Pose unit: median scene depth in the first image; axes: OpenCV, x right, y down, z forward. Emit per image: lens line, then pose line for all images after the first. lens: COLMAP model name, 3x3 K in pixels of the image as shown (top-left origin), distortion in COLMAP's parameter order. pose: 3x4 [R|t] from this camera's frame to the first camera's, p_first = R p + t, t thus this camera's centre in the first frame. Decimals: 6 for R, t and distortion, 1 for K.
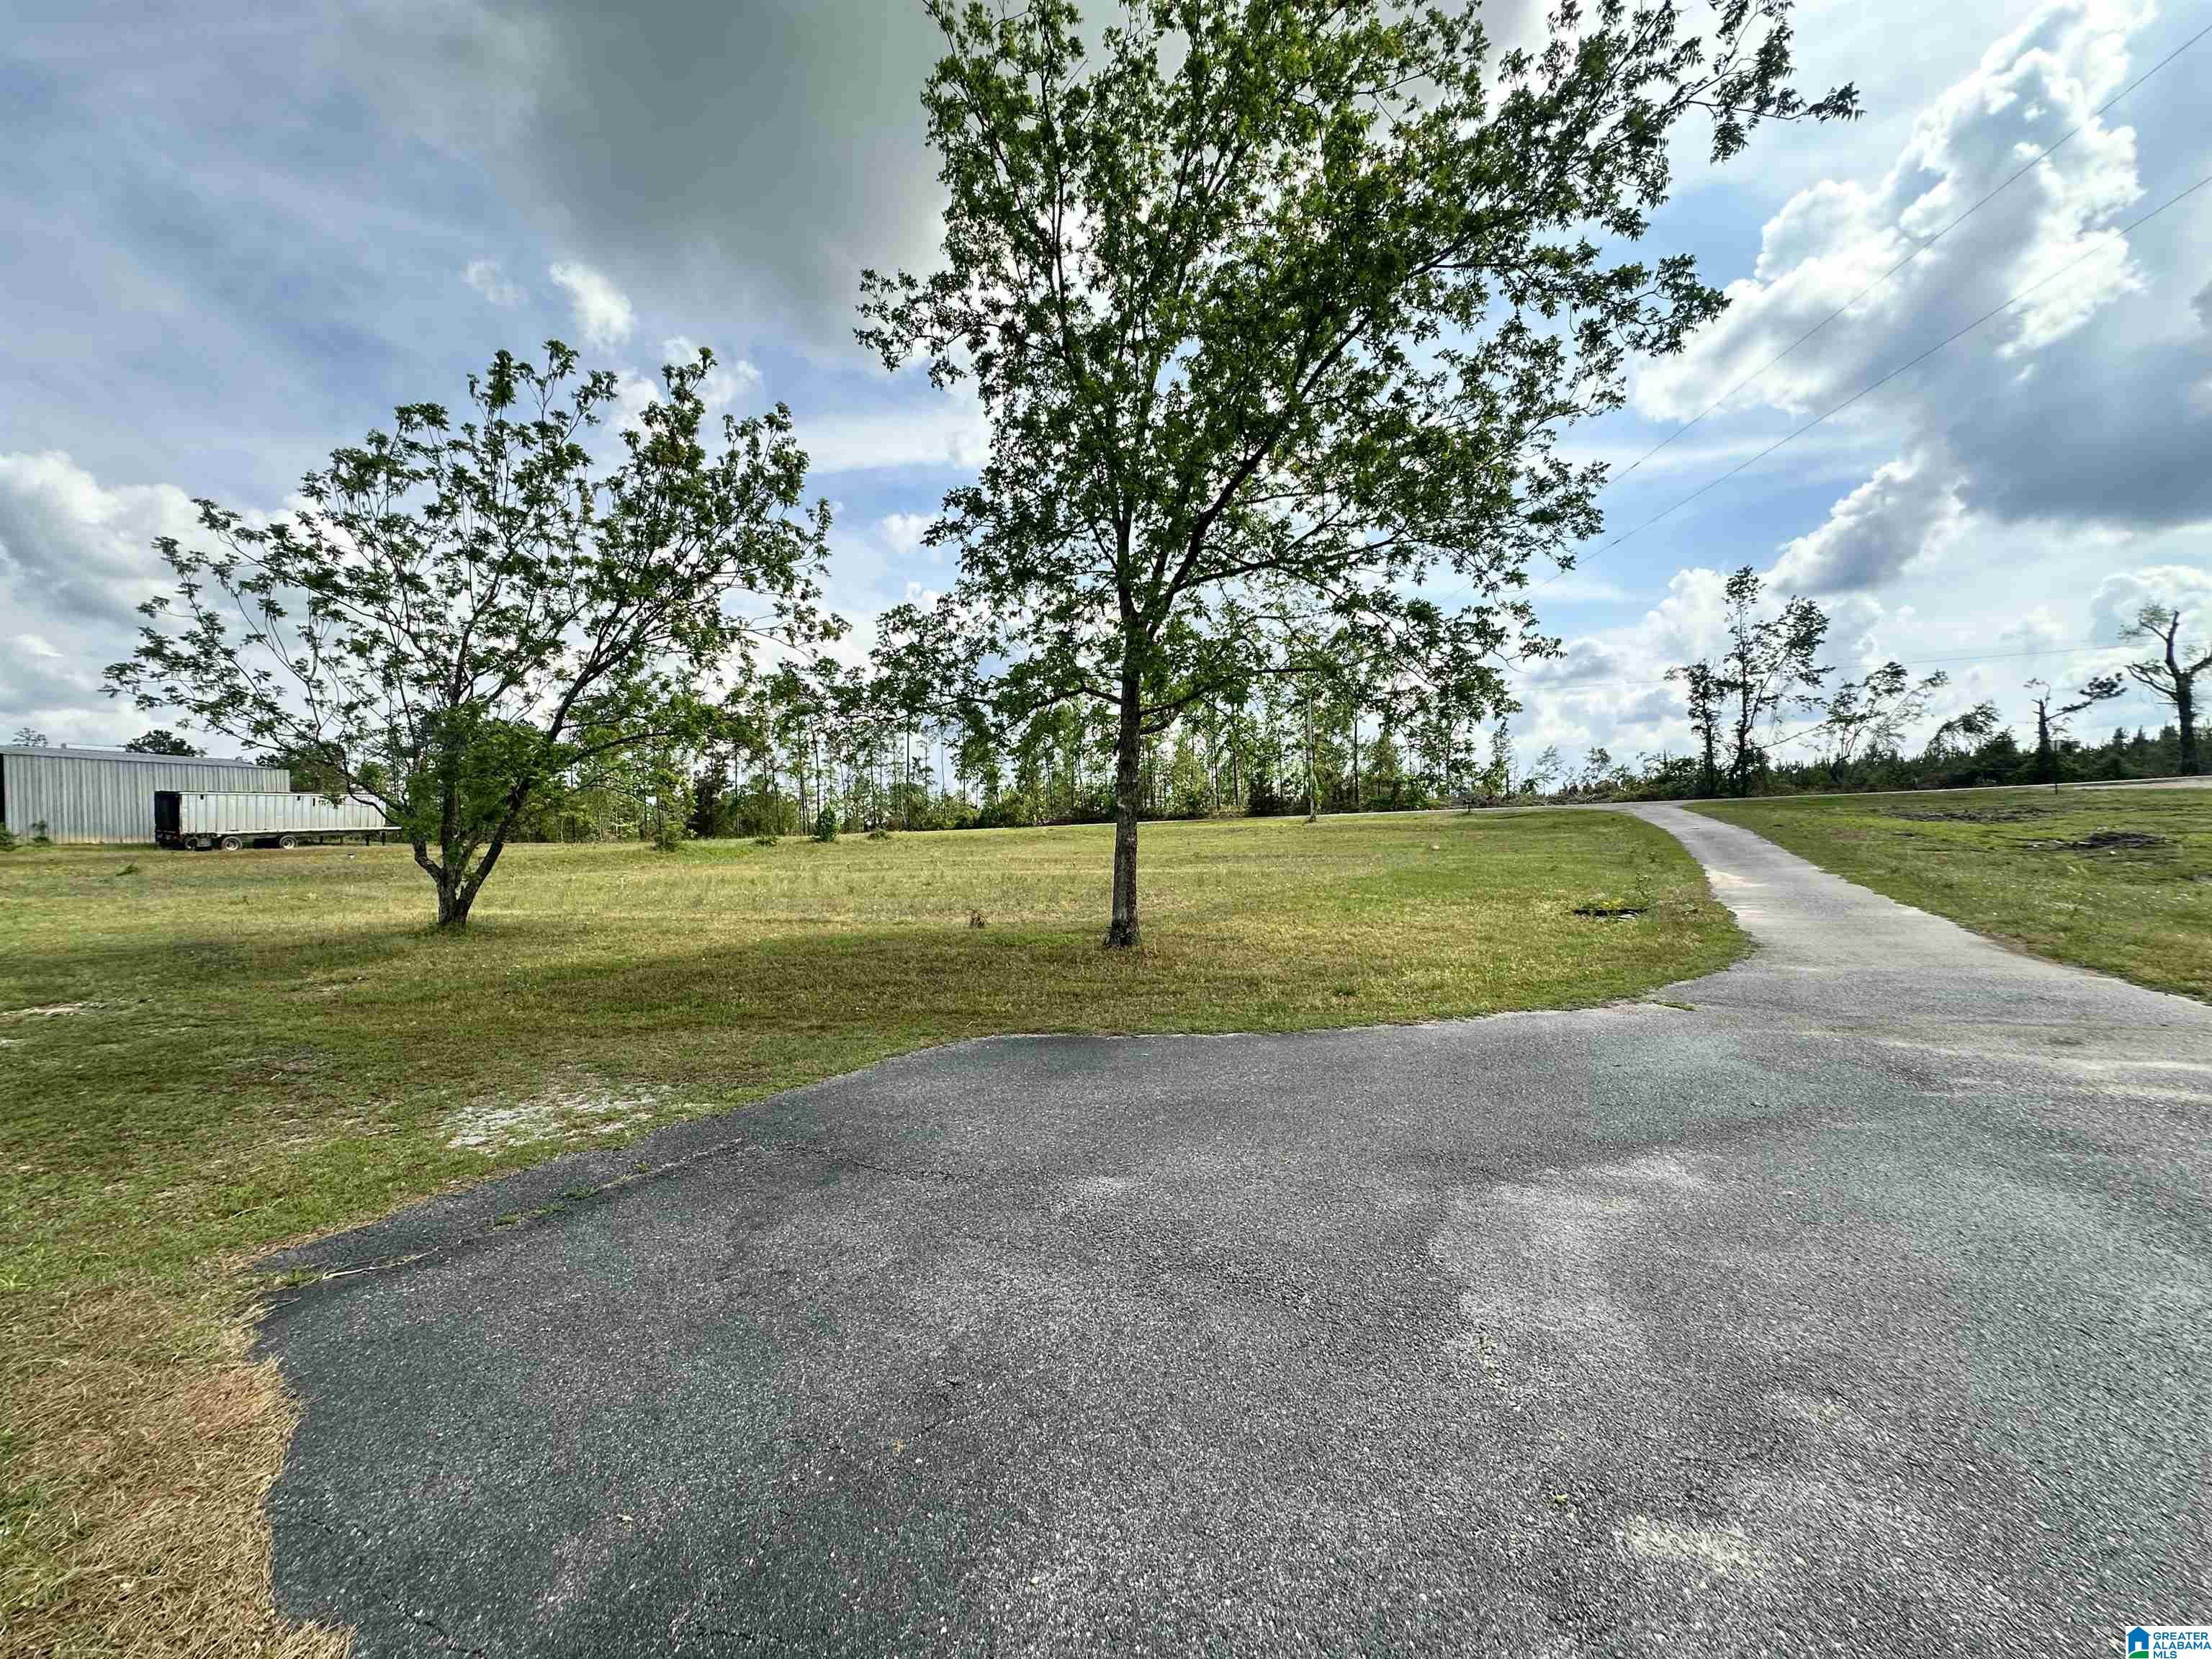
lens RADIAL K [[885.4, 0, 1106.0], [0, 885.4, 829.5], [0, 0, 1]] dist [-0.000073, 0.000453]
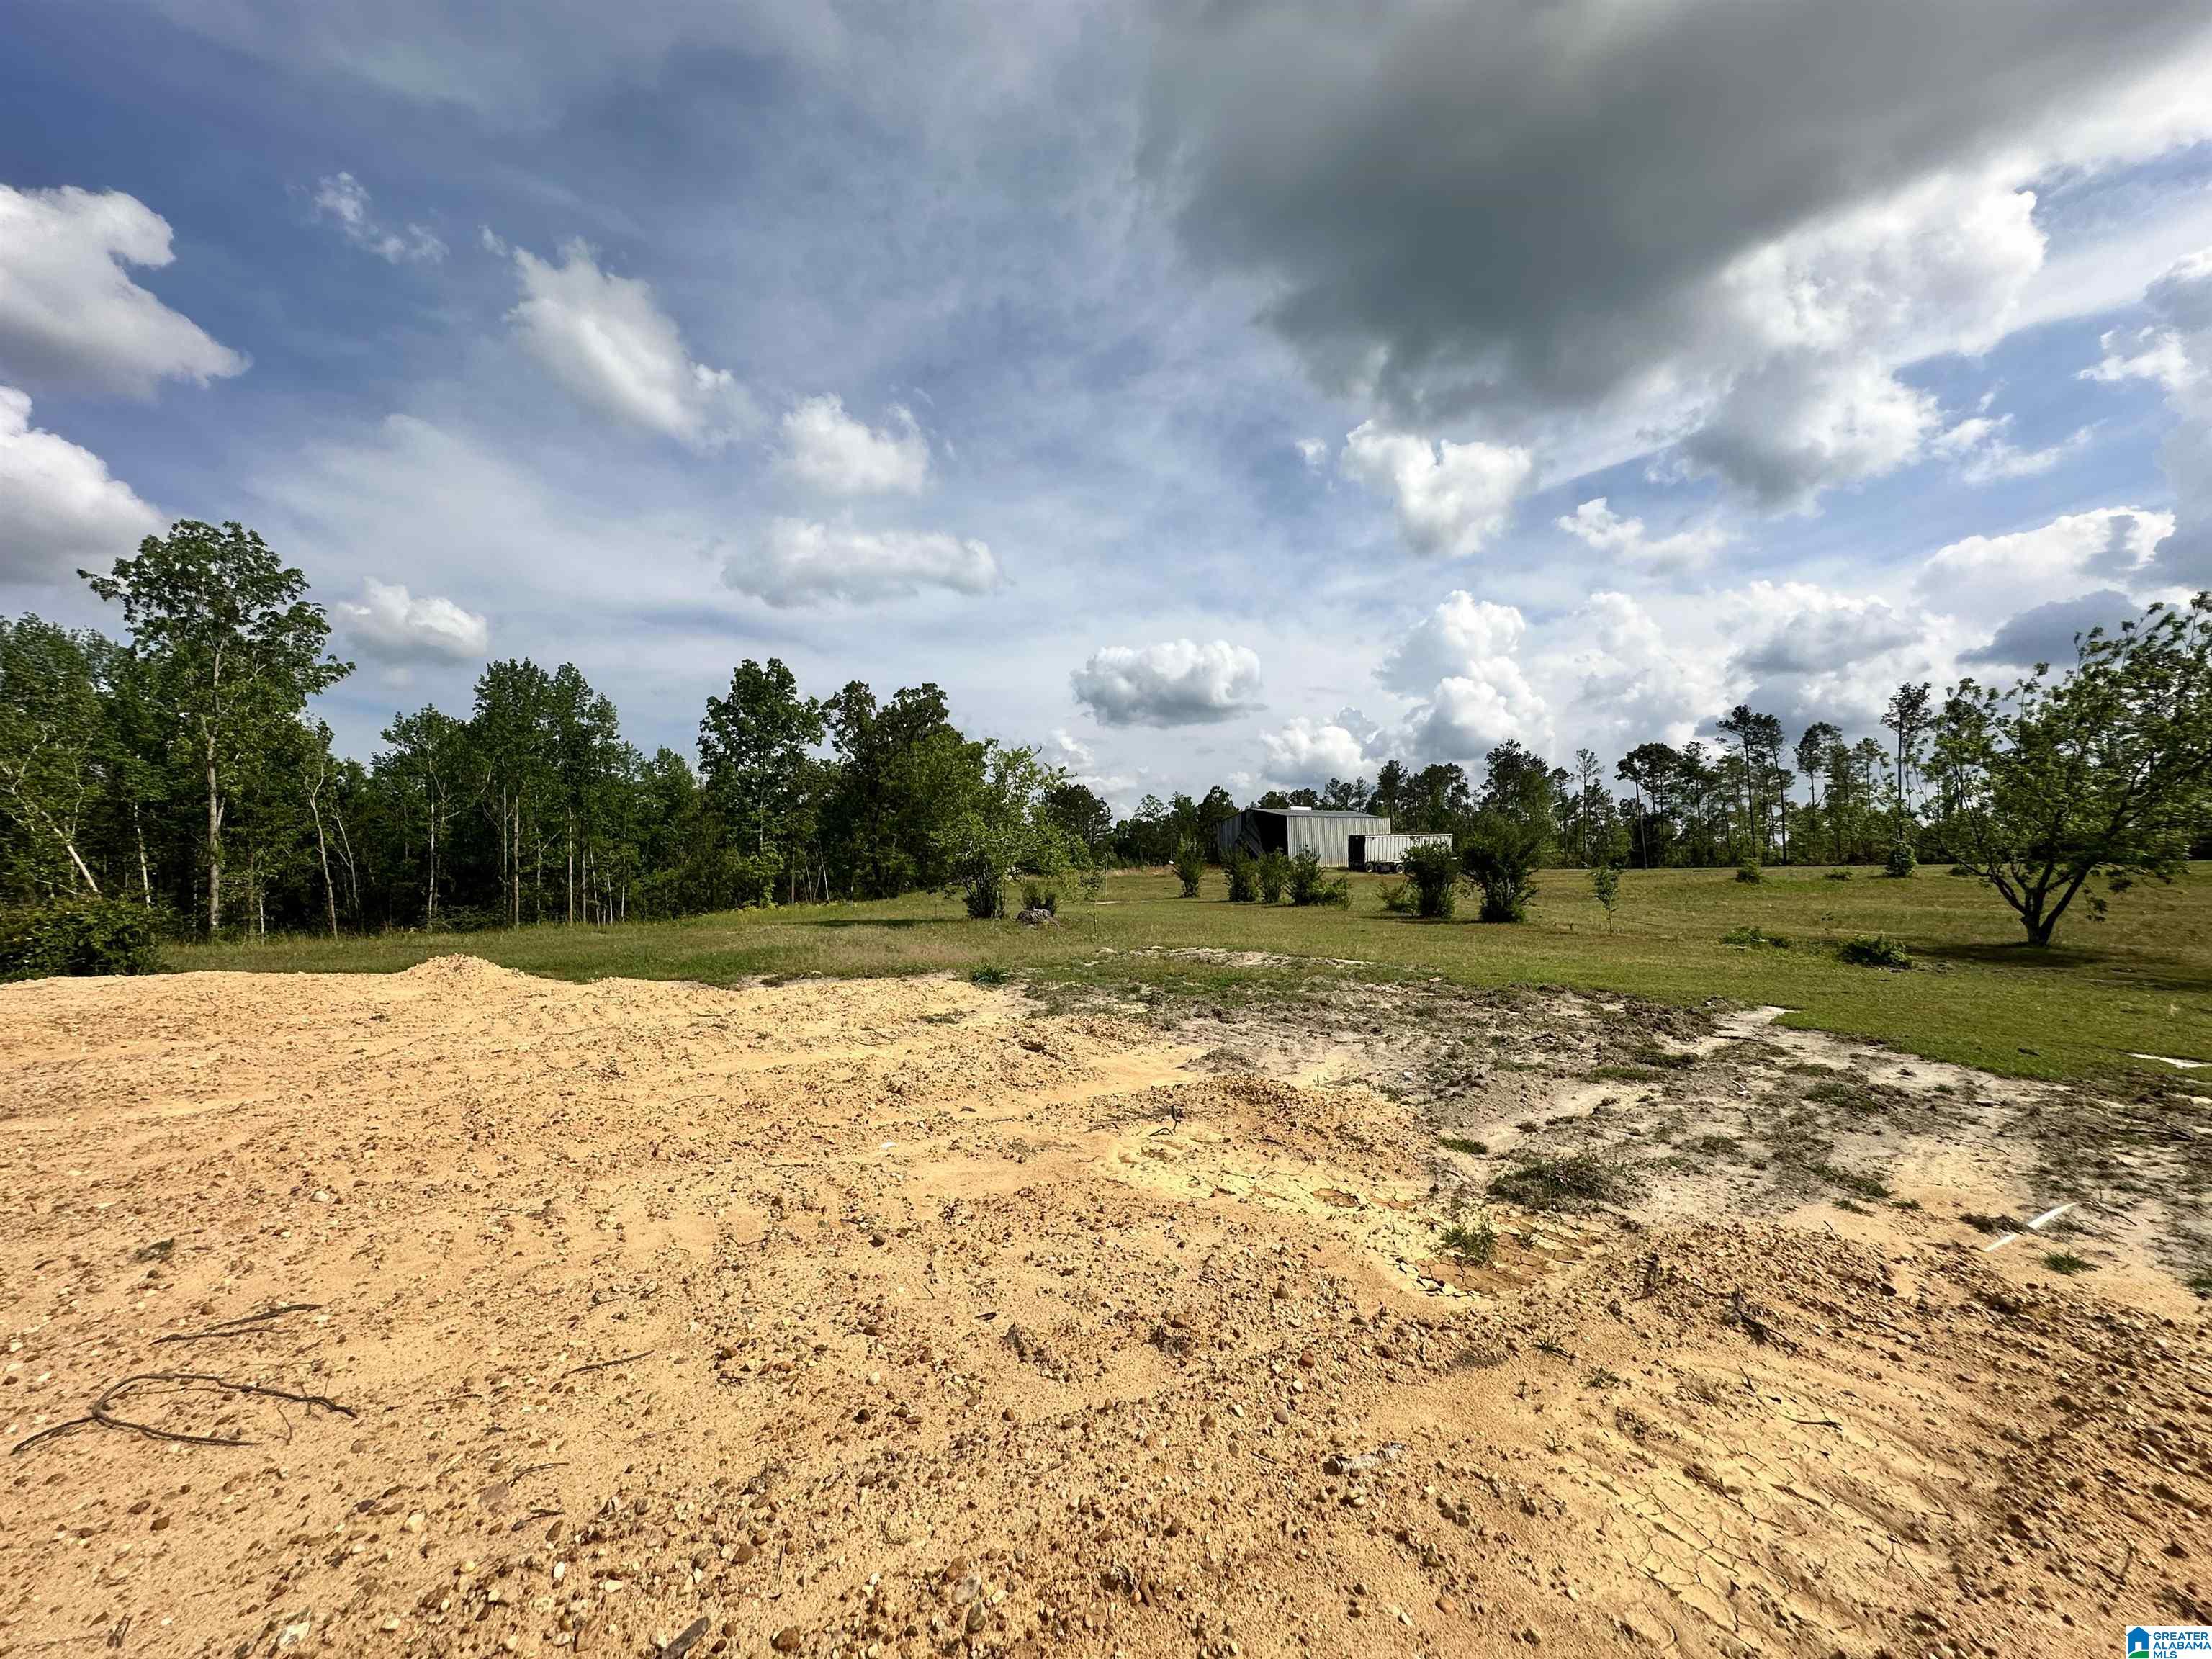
lens RADIAL K [[885.4, 0, 1106.0], [0, 885.4, 829.5], [0, 0, 1]] dist [-0.000073, 0.000453]
pose [[0.679426, -0.013908, -0.733612, -0.315877], [-0.002211, 0.999777, -0.021002, -0.032395], [0.733740, 0.015891, 0.679244, -0.697784]]
